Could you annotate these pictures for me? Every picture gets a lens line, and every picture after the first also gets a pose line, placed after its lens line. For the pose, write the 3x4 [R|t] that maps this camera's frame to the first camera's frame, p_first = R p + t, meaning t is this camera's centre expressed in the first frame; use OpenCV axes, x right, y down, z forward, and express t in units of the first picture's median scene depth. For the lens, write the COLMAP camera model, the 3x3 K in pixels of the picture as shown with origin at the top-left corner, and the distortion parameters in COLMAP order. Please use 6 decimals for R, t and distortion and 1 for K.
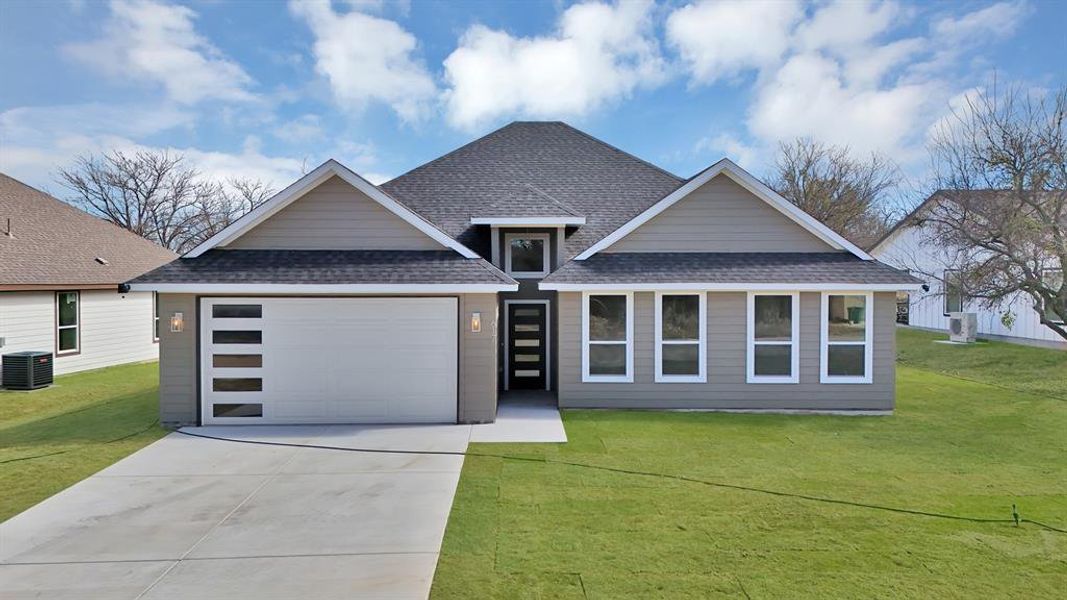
lens RADIAL K [[725.2, 0, 536.8], [0, 725.2, 302.3], [0, 0, 1]] dist [0.046990, -0.002514]
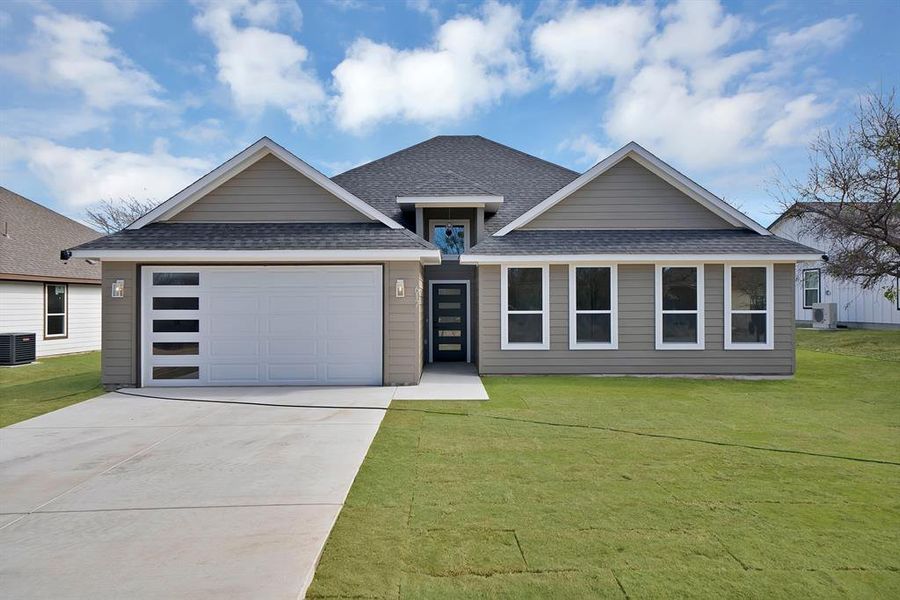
lens RADIAL K [[572.3, 0, 450.0], [0, 572.3, 300.0], [0, 0, 1]] dist [-0.006223, 0.057259]
pose [[0.999896, -0.003873, -0.013868, -0.000820], [0.003524, 0.999679, -0.025071, 0.059830], [0.013961, 0.025020, 0.999589, 0.162034]]
